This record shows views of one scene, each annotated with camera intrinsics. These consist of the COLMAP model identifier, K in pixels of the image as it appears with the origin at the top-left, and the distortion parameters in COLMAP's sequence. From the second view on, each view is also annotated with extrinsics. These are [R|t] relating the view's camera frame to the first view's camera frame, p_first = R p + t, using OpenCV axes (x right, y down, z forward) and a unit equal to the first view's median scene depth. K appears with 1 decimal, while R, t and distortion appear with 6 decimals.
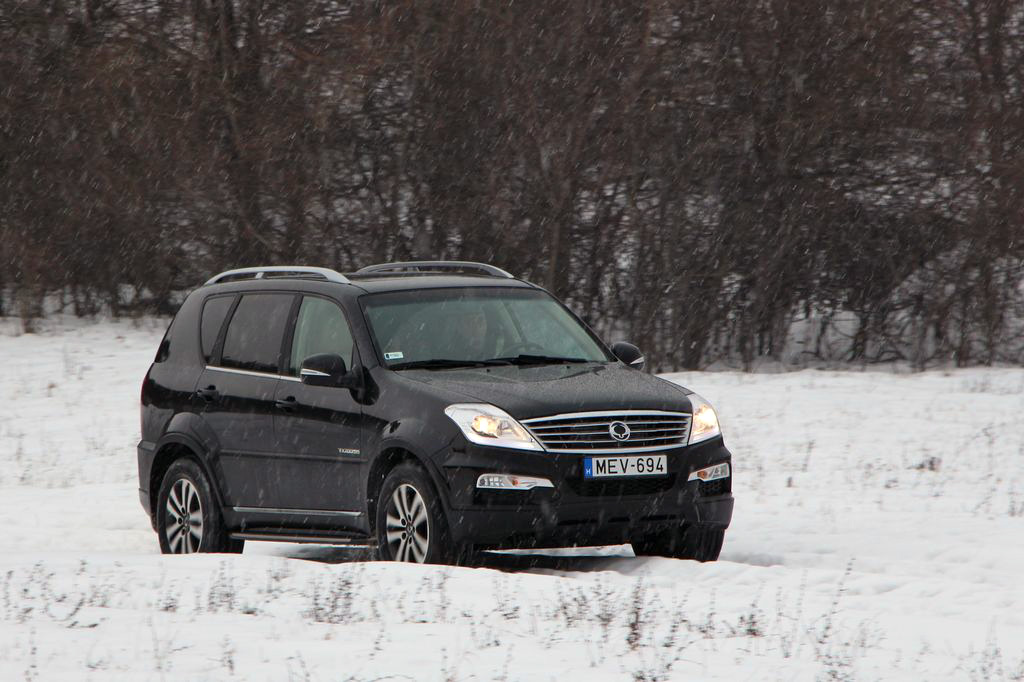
lens RADIAL K [[4236.4, 0, 512.0], [0, 4236.4, 341.0], [0, 0, 1]] dist [0.377311, 9.890109]
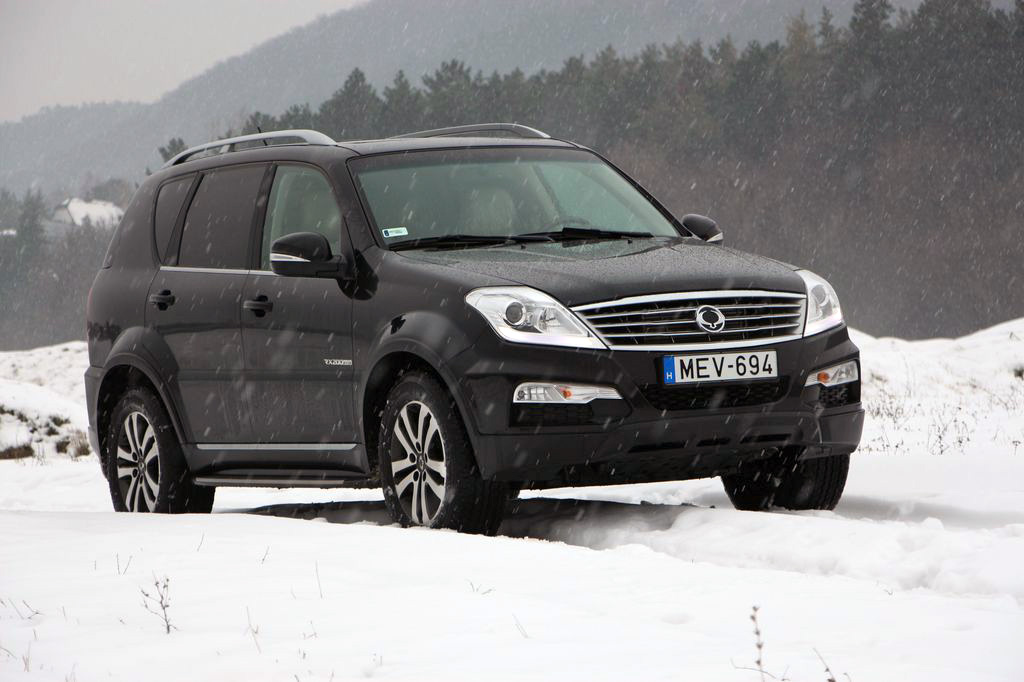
lens RADIAL K [[4175.2, 0, 512.0], [0, 4175.2, 341.0], [0, 0, 1]] dist [0.418562, 1.517103]
pose [[0.999554, -0.029401, -0.005244, -0.004356], [0.029467, 0.999482, 0.012956, 0.014289], [0.004860, -0.013104, 0.999902, 0.282200]]
